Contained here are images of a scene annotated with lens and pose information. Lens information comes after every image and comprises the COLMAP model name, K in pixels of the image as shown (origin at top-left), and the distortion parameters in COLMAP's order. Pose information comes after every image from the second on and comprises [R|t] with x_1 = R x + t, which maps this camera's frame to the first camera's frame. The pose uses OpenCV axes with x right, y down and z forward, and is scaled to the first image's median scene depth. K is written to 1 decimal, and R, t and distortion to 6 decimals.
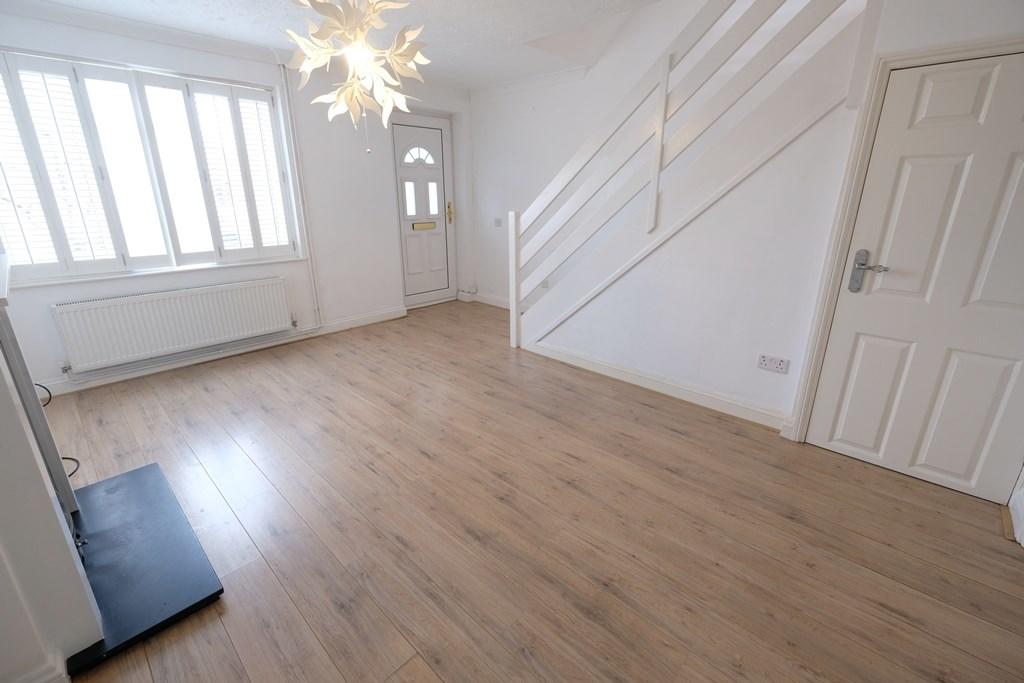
lens RADIAL K [[446.3, 0, 512.7], [0, 446.3, 335.4], [0, 0, 1]] dist [-0.000012, -0.000840]
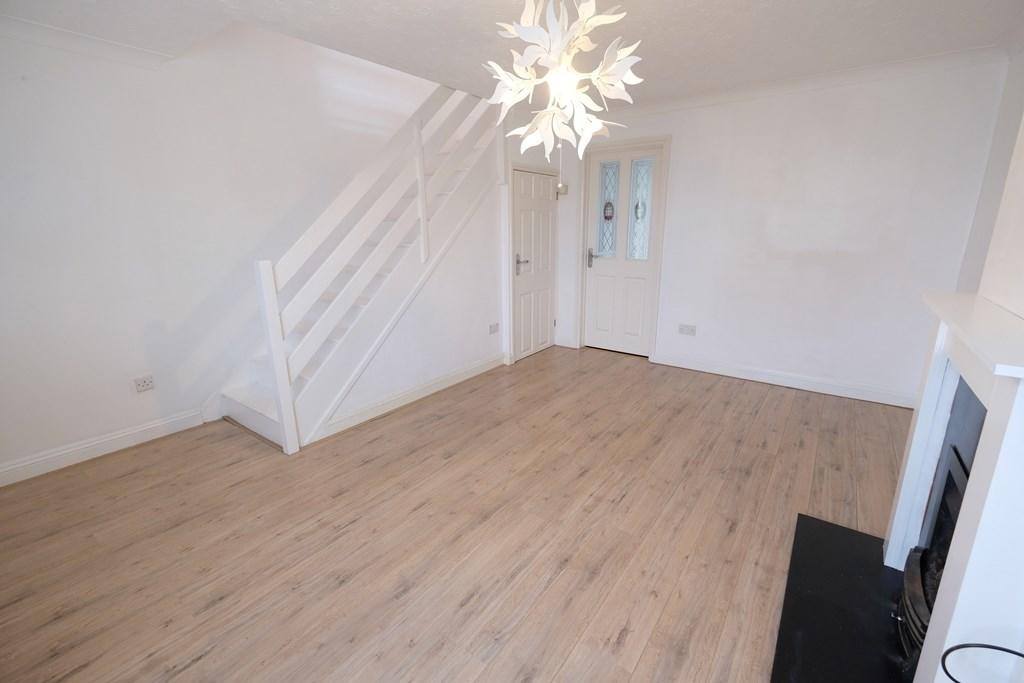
lens RADIAL K [[446.3, 0, 508.8], [0, 446.3, 336.0], [0, 0, 1]] dist [-0.000012, -0.000840]
pose [[-0.121278, -0.244019, 0.962157, -0.805271], [0.315194, 0.909679, 0.270439, -0.268232], [-0.941246, 0.336064, -0.033410, 0.793358]]
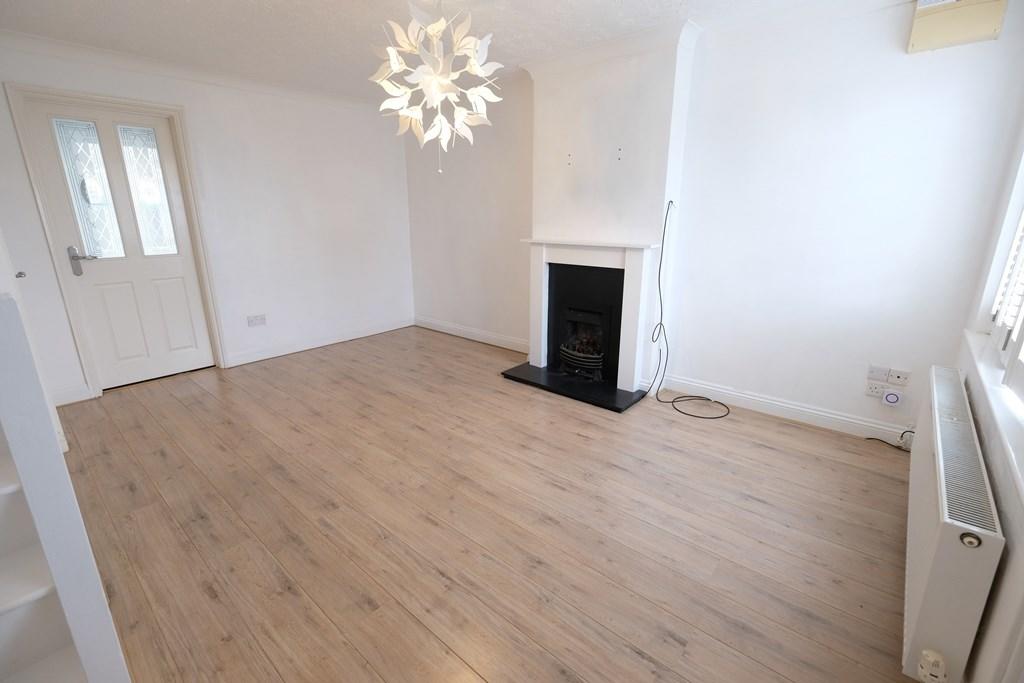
lens RADIAL K [[446.3, 0, 514.6], [0, 446.3, 338.4], [0, 0, 1]] dist [-0.000012, -0.000840]
pose [[-0.998655, 0.018664, -0.048363, -0.284616], [-0.011500, 0.829931, 0.557748, -0.435695], [0.050548, 0.557554, -0.828600, 1.356035]]
